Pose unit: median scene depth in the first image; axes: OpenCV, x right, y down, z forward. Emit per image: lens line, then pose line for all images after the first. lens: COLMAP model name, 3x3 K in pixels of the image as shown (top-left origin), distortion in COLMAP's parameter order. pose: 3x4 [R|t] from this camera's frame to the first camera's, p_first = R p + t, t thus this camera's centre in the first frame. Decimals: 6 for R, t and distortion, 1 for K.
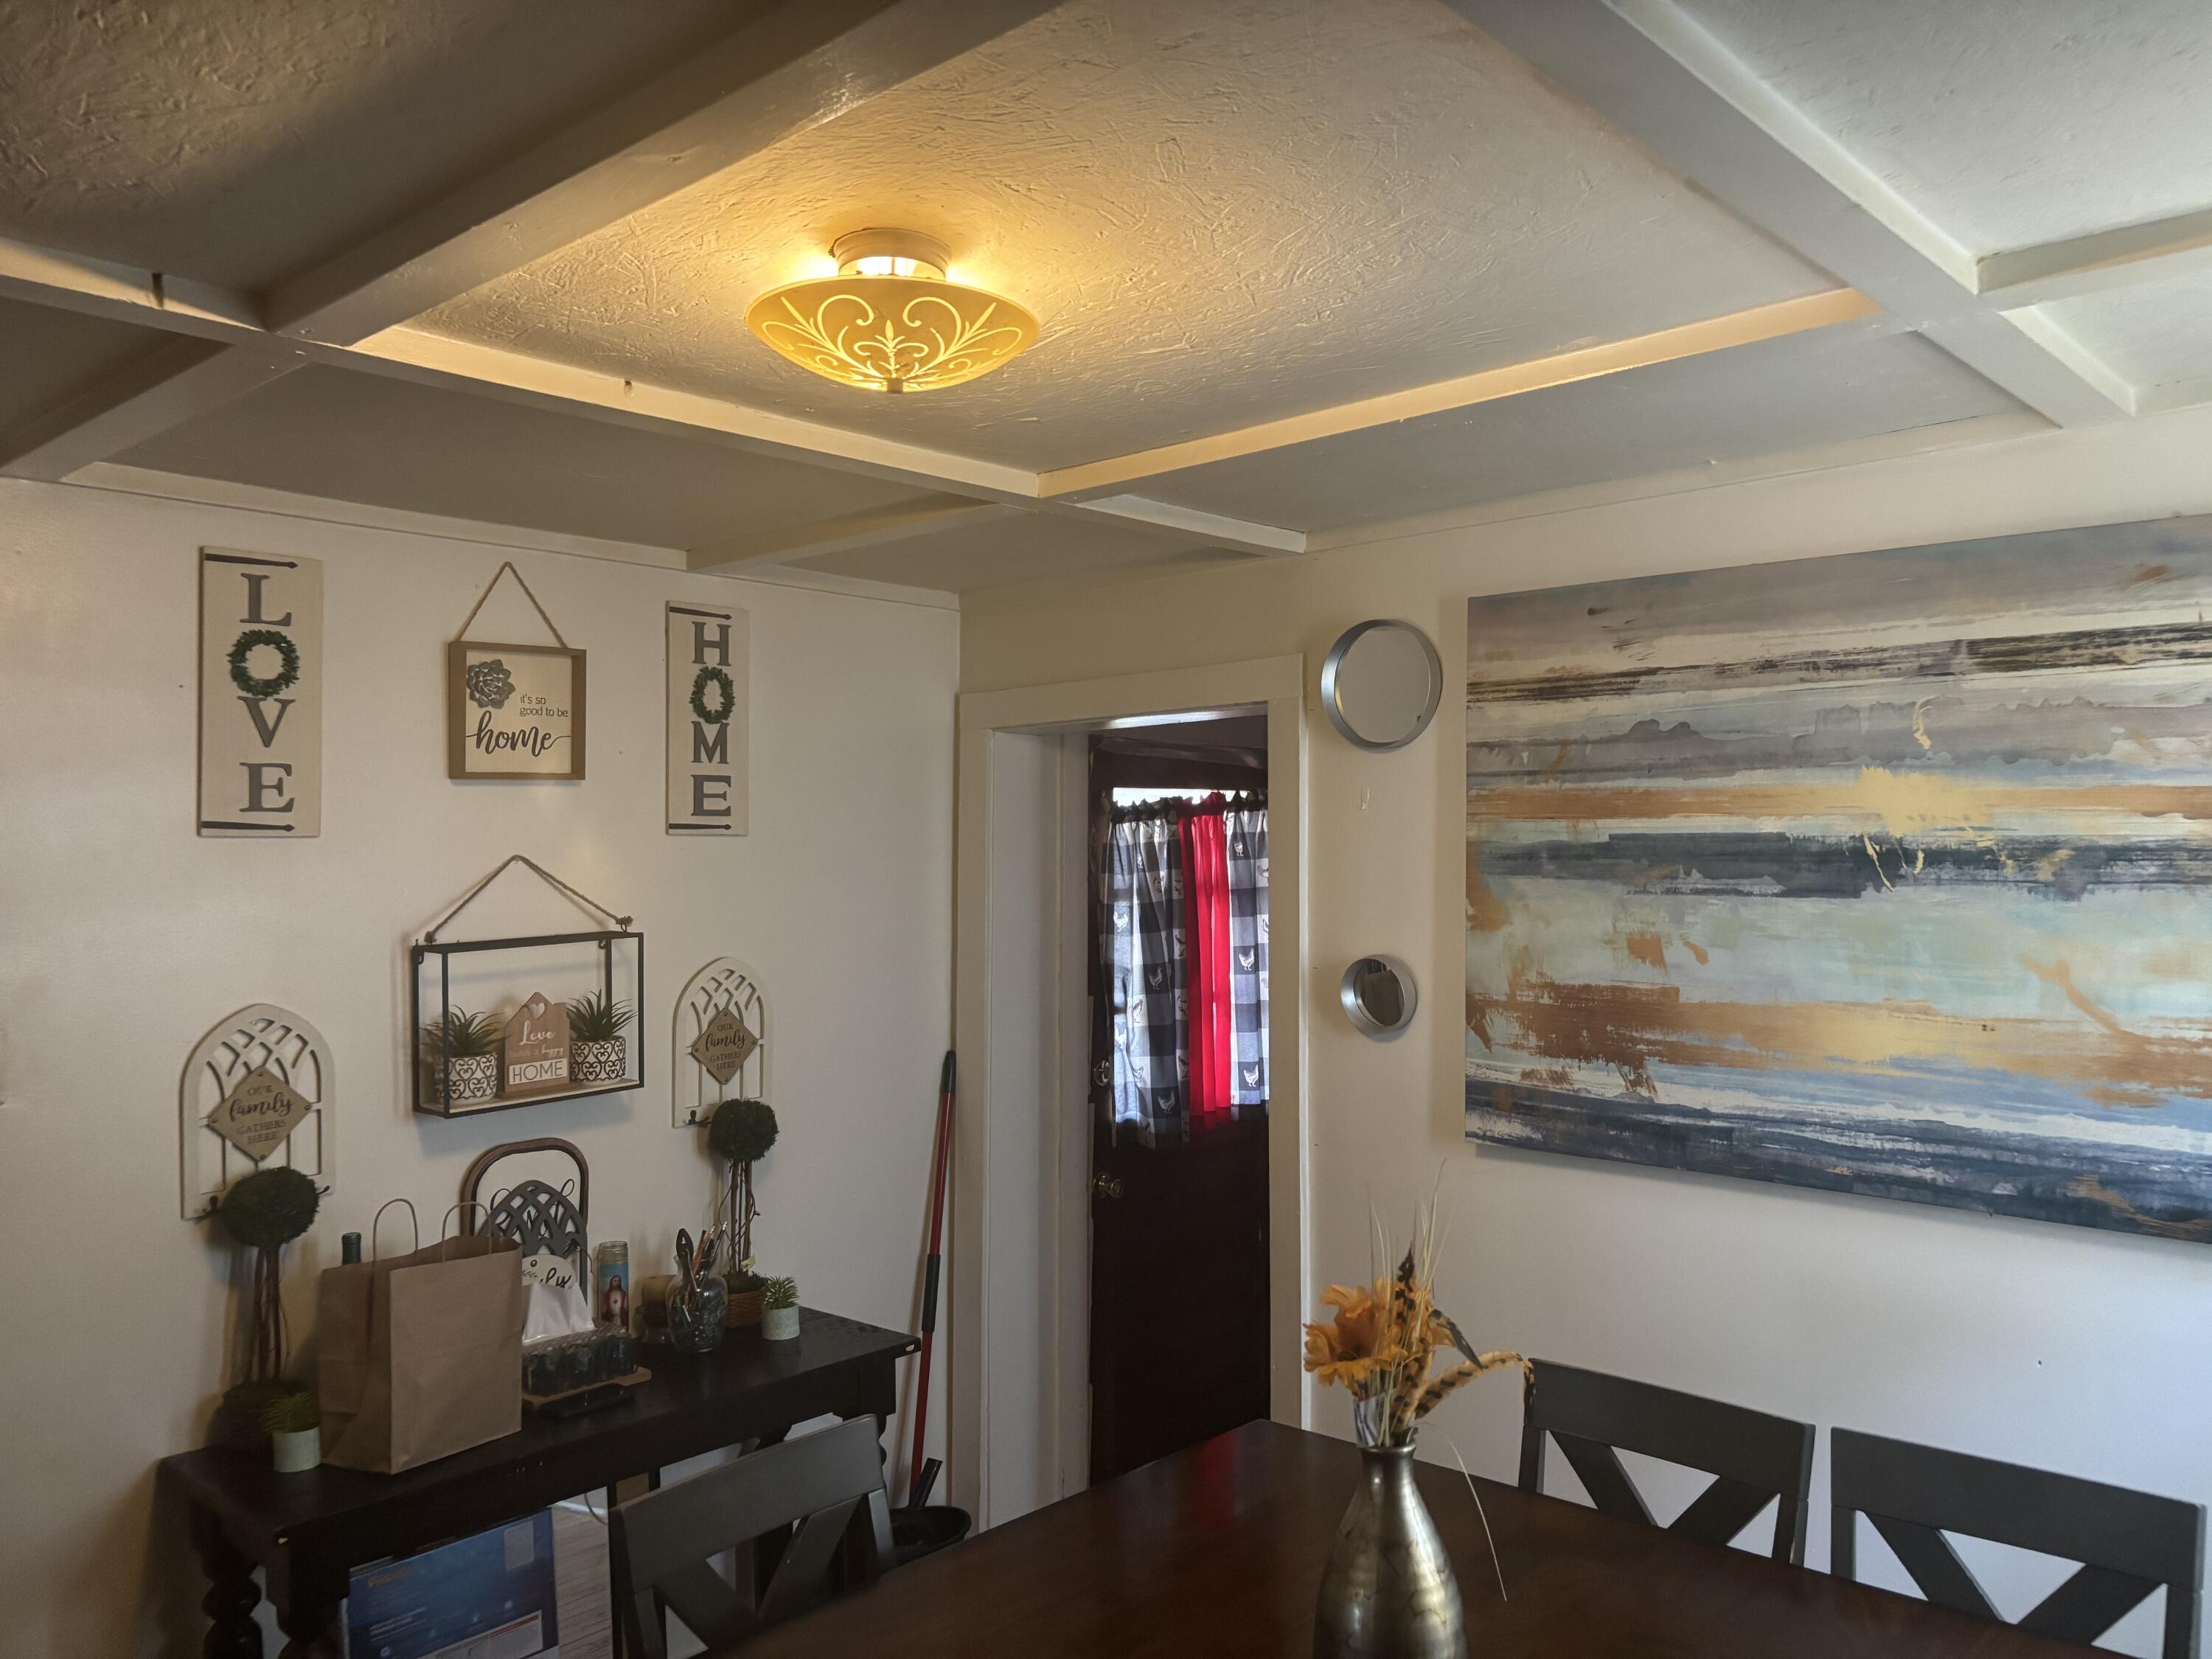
lens RADIAL K [[1689.1, 0, 1113.7], [0, 1689.1, 824.9], [0, 0, 1]] dist [0.043720, -0.036855]
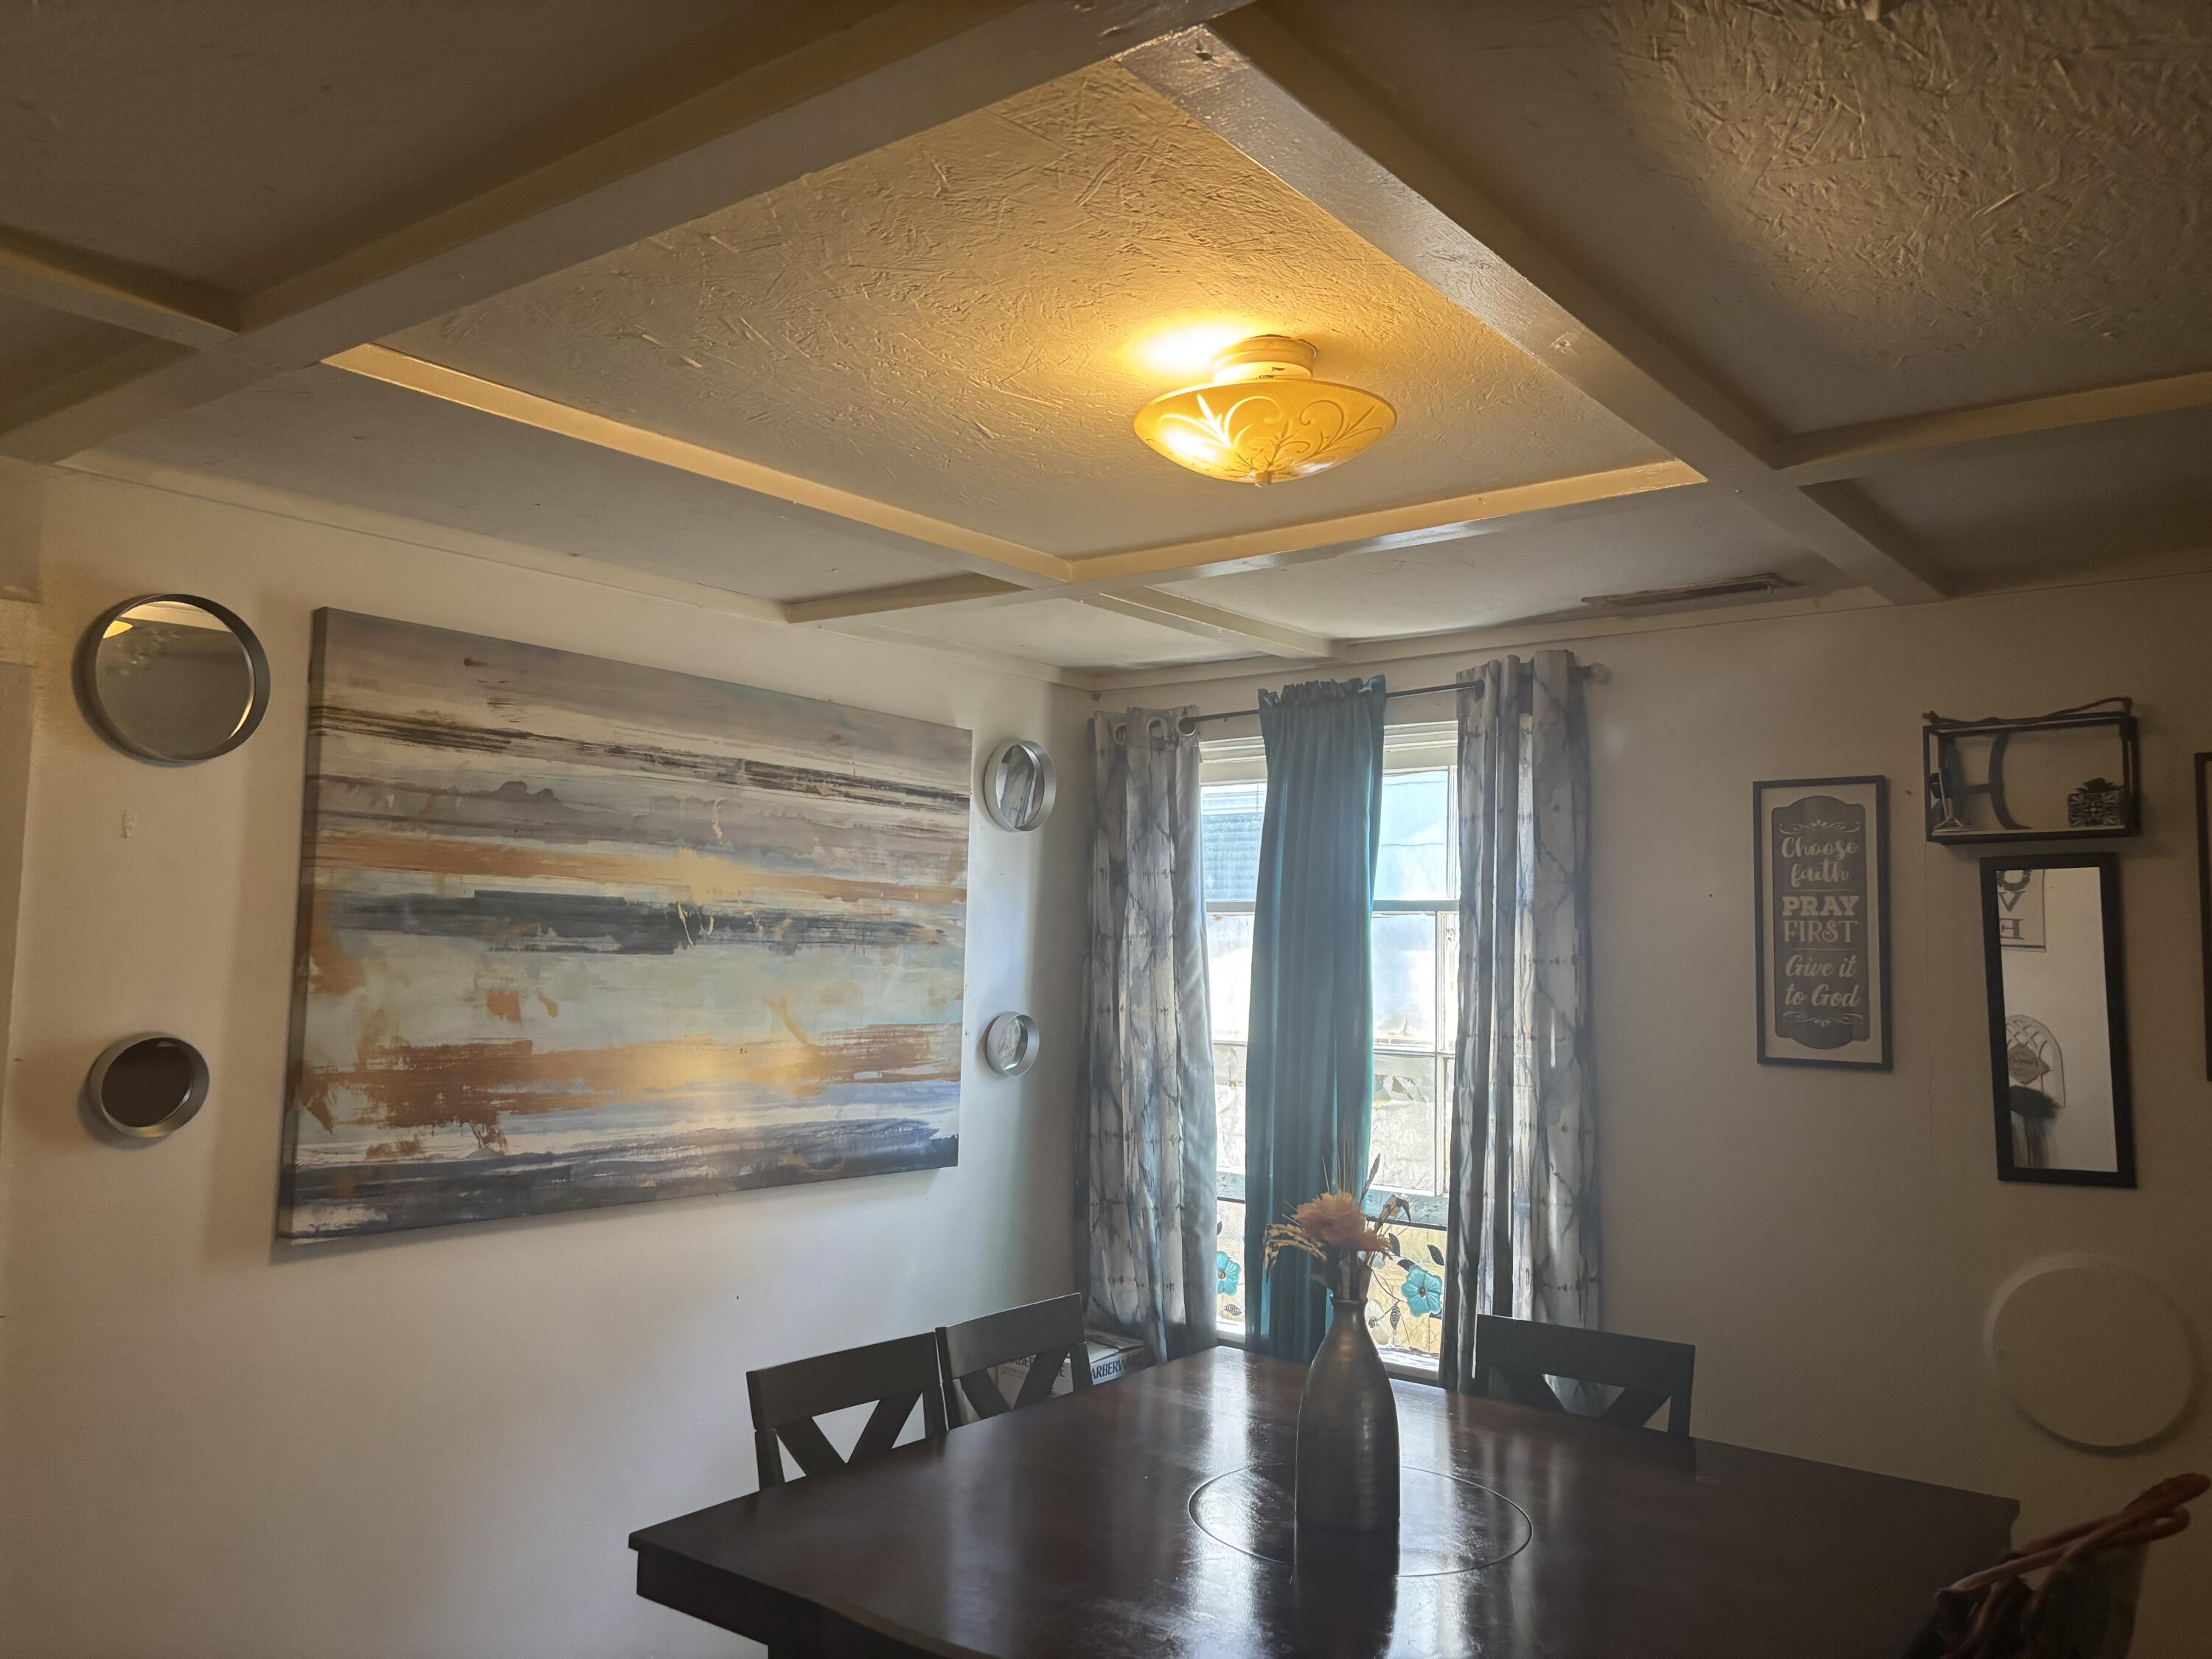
lens RADIAL K [[1689.1, 0, 1112.8], [0, 1689.1, 837.7], [0, 0, 1]] dist [0.043720, -0.036855]
pose [[-0.087475, 0.071173, 0.993621, -0.757525], [-0.036975, 0.996525, -0.074636, 0.036662], [-0.995480, -0.043268, -0.084539, 0.746209]]
